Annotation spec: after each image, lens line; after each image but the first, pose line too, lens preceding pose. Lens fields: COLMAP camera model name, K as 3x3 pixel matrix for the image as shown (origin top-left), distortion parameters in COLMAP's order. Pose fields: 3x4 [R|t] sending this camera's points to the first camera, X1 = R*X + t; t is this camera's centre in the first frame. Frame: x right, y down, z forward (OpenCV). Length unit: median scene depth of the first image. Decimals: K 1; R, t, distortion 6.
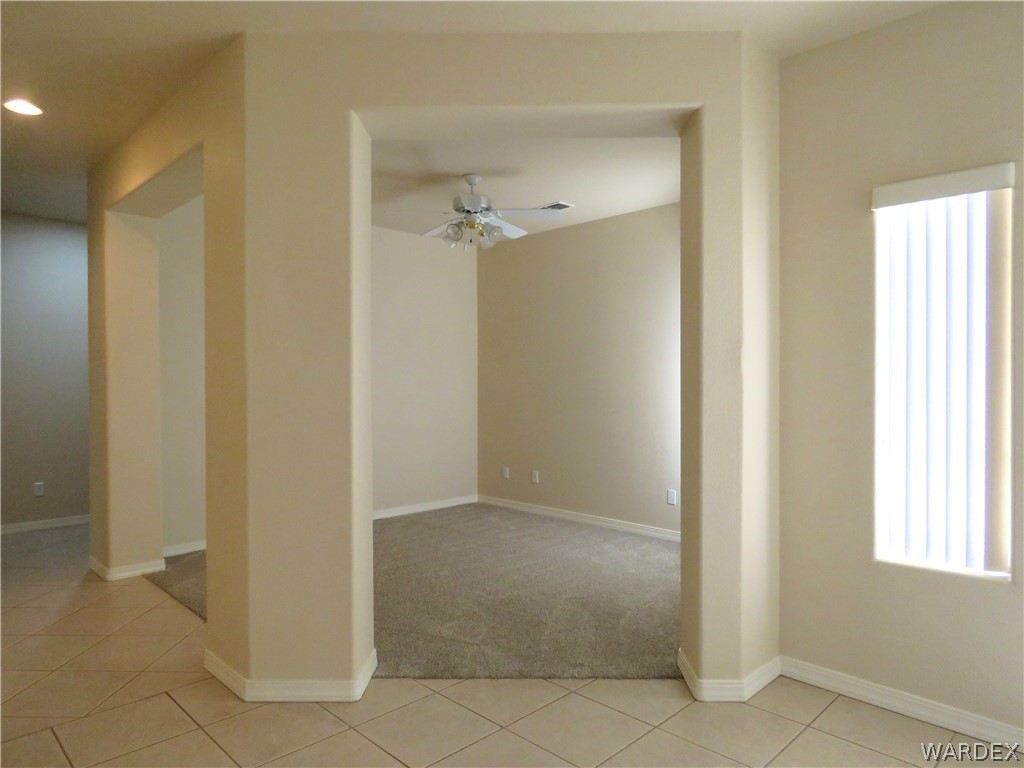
lens RADIAL K [[658.2, 0, 512.0], [0, 658.2, 384.0], [0, 0, 1]] dist [0.005982, -0.000355]
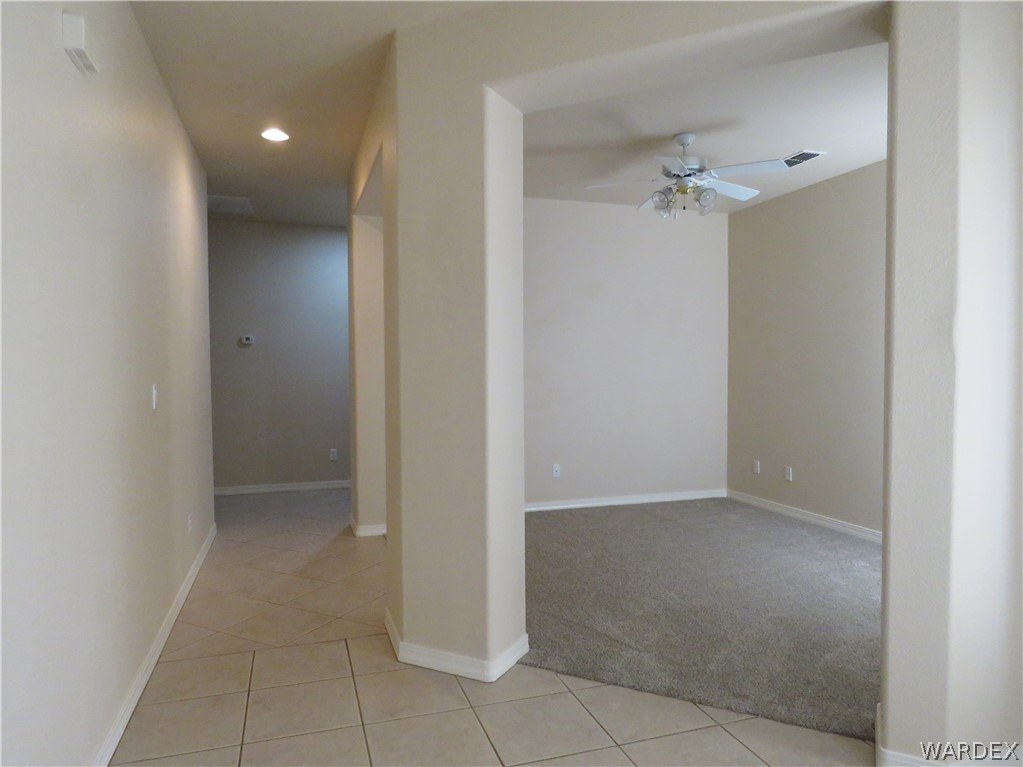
lens RADIAL K [[672.2, 0, 511.5], [0, 672.2, 383.5], [0, 0, 1]] dist [0.004174, 0.001533]
pose [[0.895738, 0.010880, -0.444449, 0.176448], [-0.000405, 0.999720, 0.023658, 0.002233], [0.444582, -0.021011, 0.895492, 0.079686]]
